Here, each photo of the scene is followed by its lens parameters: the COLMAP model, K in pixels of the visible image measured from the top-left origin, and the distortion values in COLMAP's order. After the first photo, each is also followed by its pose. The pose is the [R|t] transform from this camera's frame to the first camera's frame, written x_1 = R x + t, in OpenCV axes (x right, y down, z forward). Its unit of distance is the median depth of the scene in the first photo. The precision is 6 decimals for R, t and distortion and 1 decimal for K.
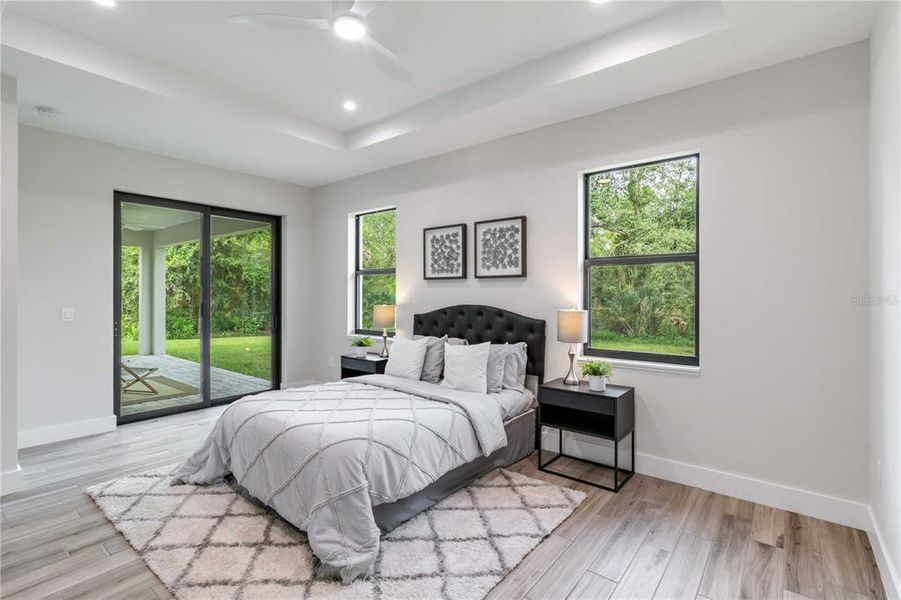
lens RADIAL K [[434.7, 0, 458.7], [0, 434.7, 293.0], [0, 0, 1]] dist [0.003506, 0.000816]
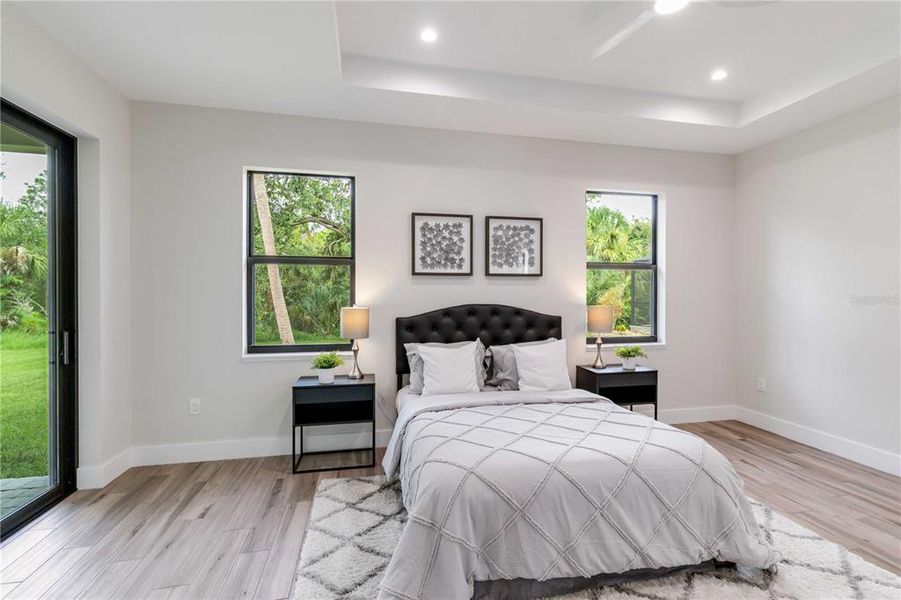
lens RADIAL K [[388.7, 0, 450.5], [0, 388.7, 300.0], [0, 0, 1]] dist [-0.018346, 0.000030]
pose [[0.631072, -0.015265, 0.775574, -0.636772], [-0.002776, 0.999756, 0.021935, 0.000266], [-0.775719, -0.015995, 0.630875, 0.509916]]
